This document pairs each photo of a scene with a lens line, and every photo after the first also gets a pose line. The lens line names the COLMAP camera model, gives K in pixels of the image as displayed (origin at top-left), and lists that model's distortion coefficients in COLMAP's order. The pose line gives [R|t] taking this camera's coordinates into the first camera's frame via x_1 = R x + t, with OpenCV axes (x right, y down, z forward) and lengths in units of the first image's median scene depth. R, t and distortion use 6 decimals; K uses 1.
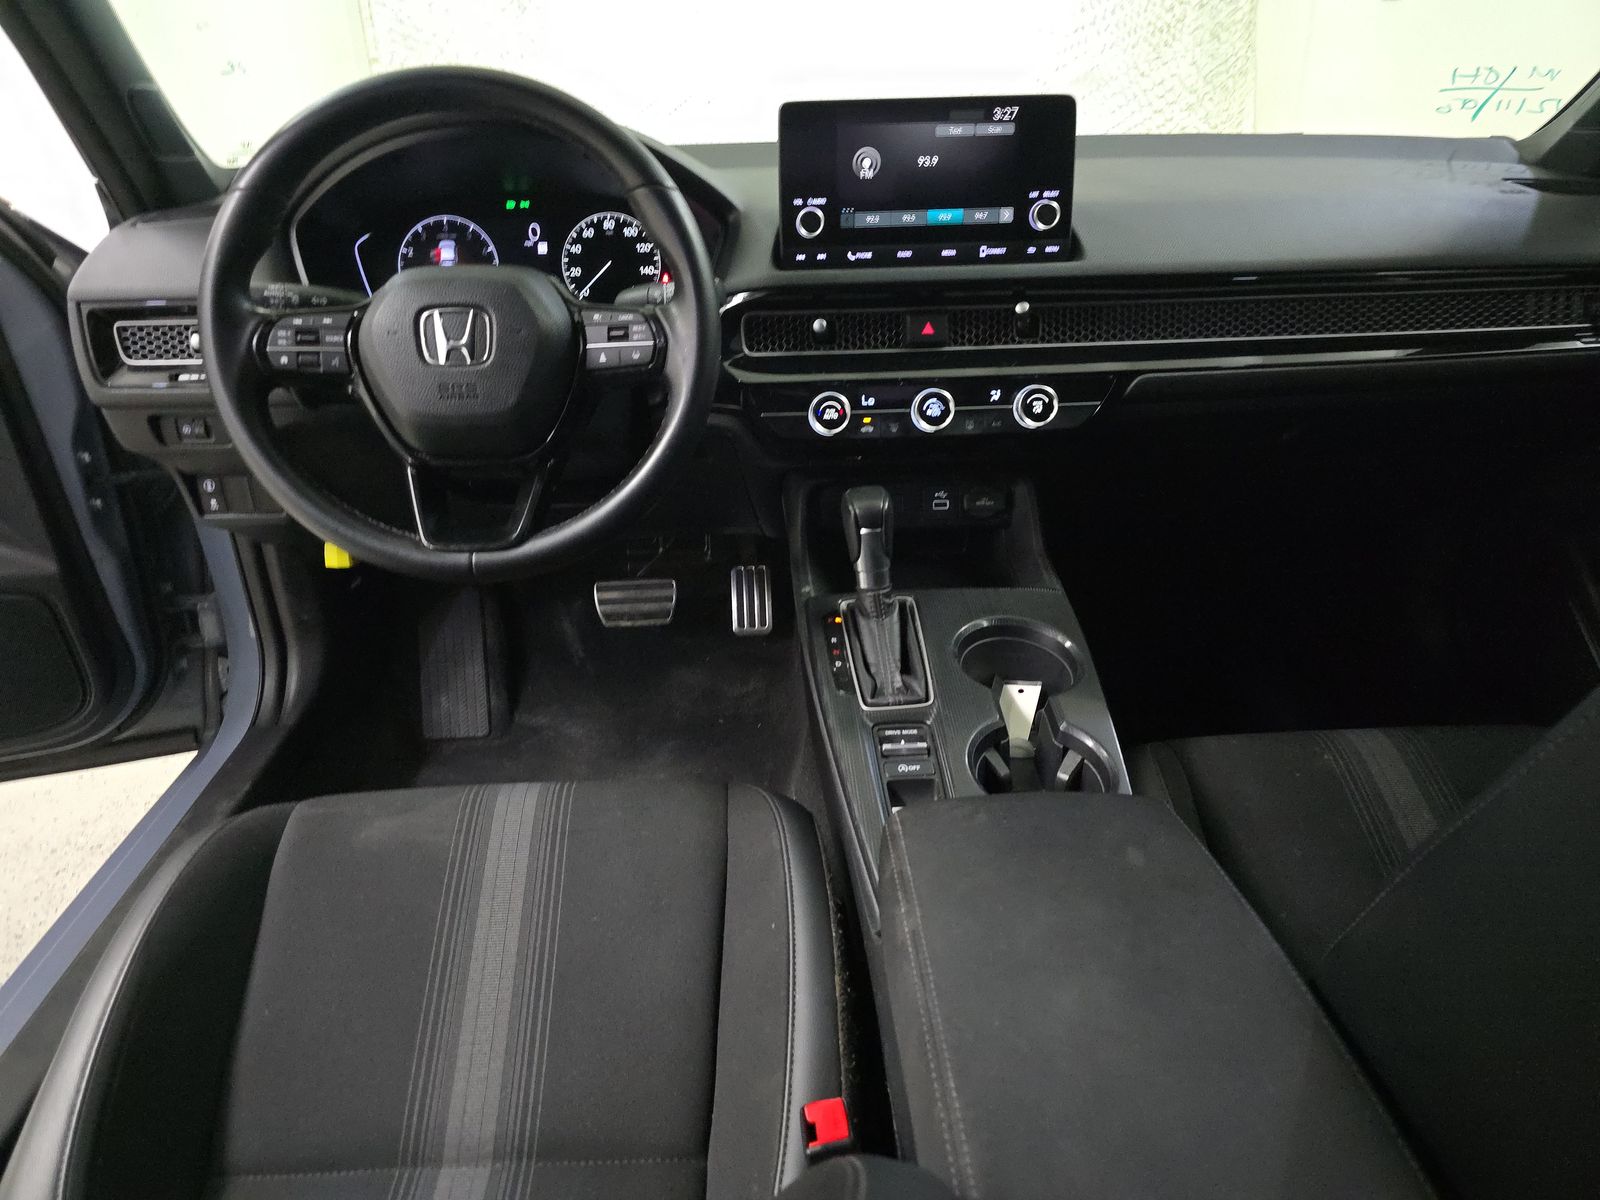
lens RADIAL K [[1009.9, 0, 800.0], [0, 1009.9, 600.0], [0, 0, 1]] dist [0.030198, -0.053041]
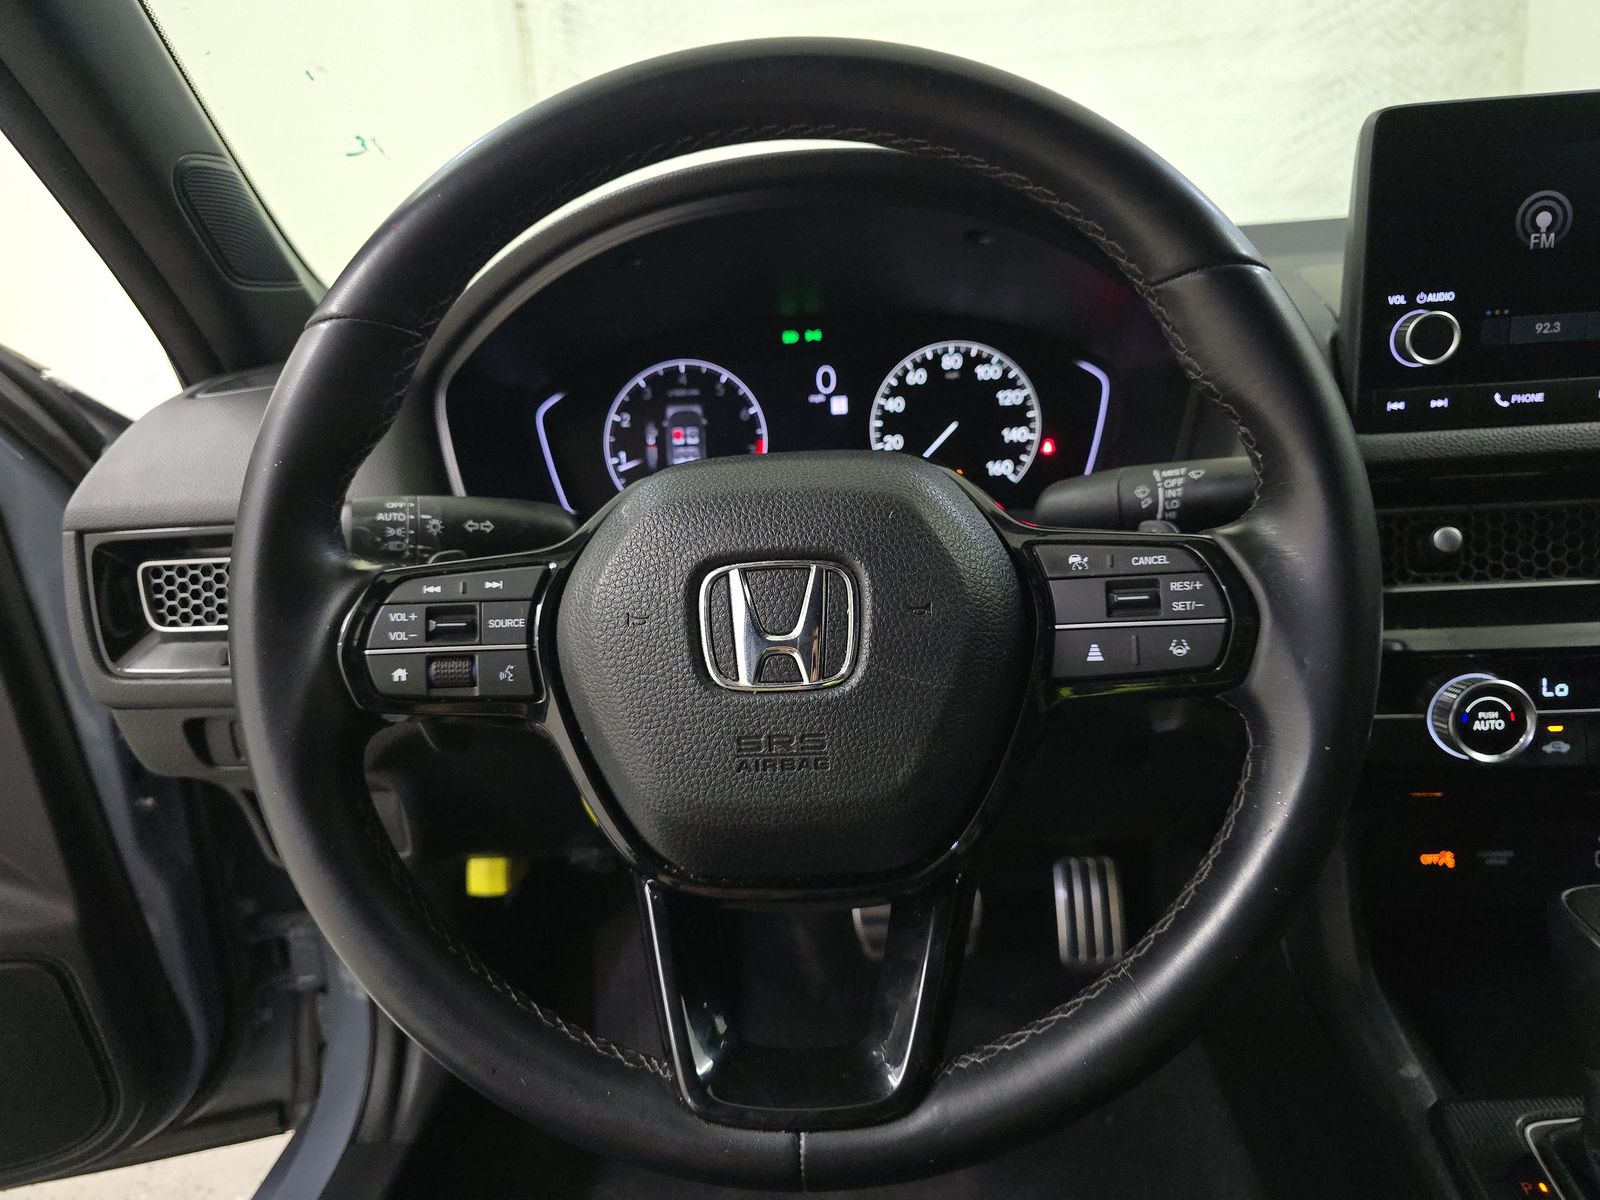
lens RADIAL K [[1066.4, 0, 800.0], [0, 1066.4, 600.0], [0, 0, 1]] dist [-0.018158, -0.003590]
pose [[0.990096, -0.013974, -0.139698, -0.216362], [-0.005224, 0.990679, -0.136119, -0.168805], [0.140298, 0.135500, 0.980794, 0.453416]]
